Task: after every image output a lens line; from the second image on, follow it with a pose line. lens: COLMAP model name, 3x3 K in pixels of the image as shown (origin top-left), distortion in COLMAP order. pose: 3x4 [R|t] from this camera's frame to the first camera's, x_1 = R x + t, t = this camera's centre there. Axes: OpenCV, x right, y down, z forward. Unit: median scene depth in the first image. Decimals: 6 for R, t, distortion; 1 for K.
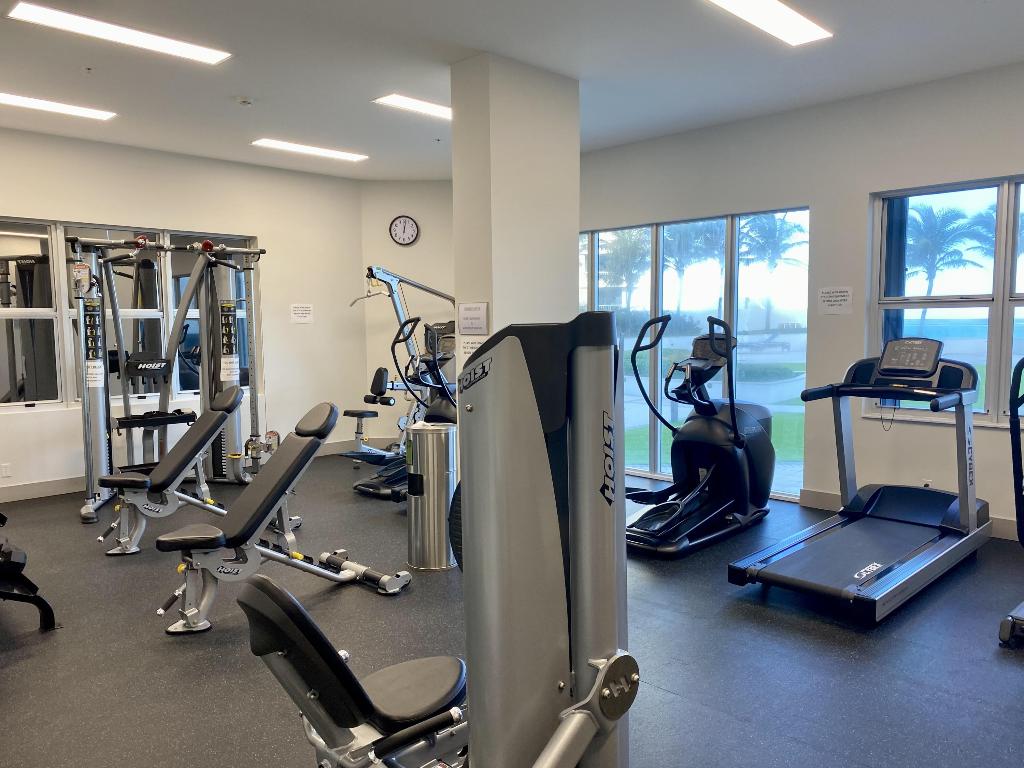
lens RADIAL K [[768.2, 0, 532.6], [0, 768.2, 402.4], [0, 0, 1]] dist [0.035036, -0.006409]
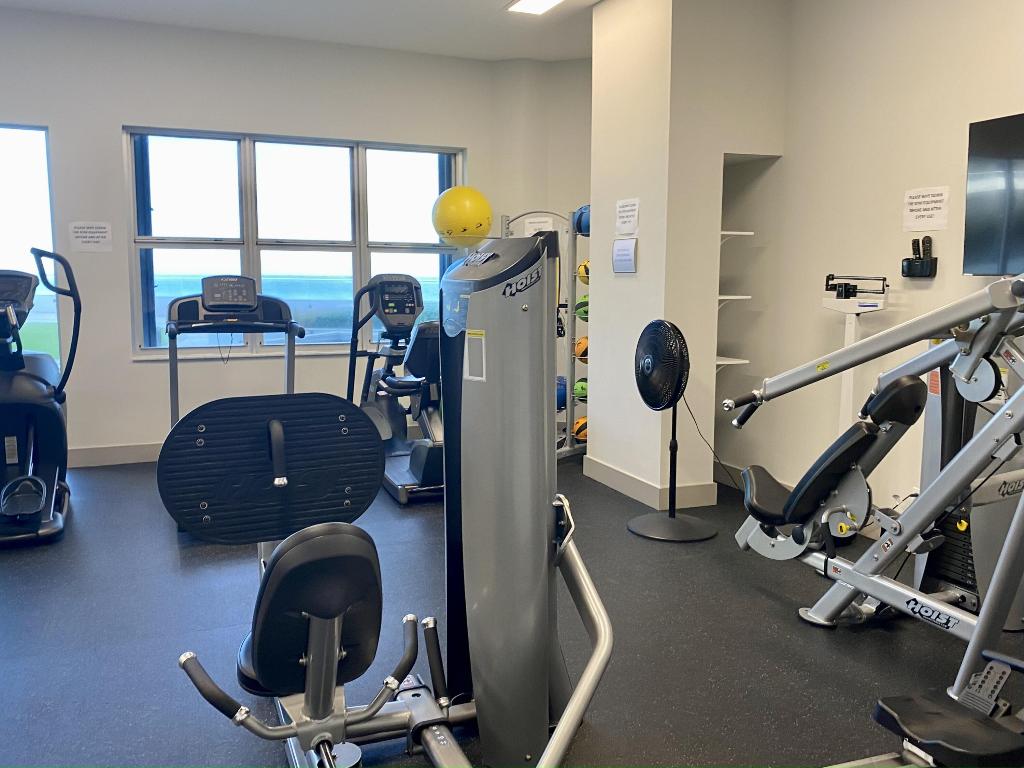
lens RADIAL K [[867.8, 0, 517.9], [0, 867.8, 382.7], [0, 0, 1]] dist [0.002956, -0.000836]
pose [[0.377986, -0.101216, 0.920262, -0.330997], [0.084426, 0.993633, 0.074609, 0.005375], [-0.921954, 0.049493, 0.384124, 0.125935]]
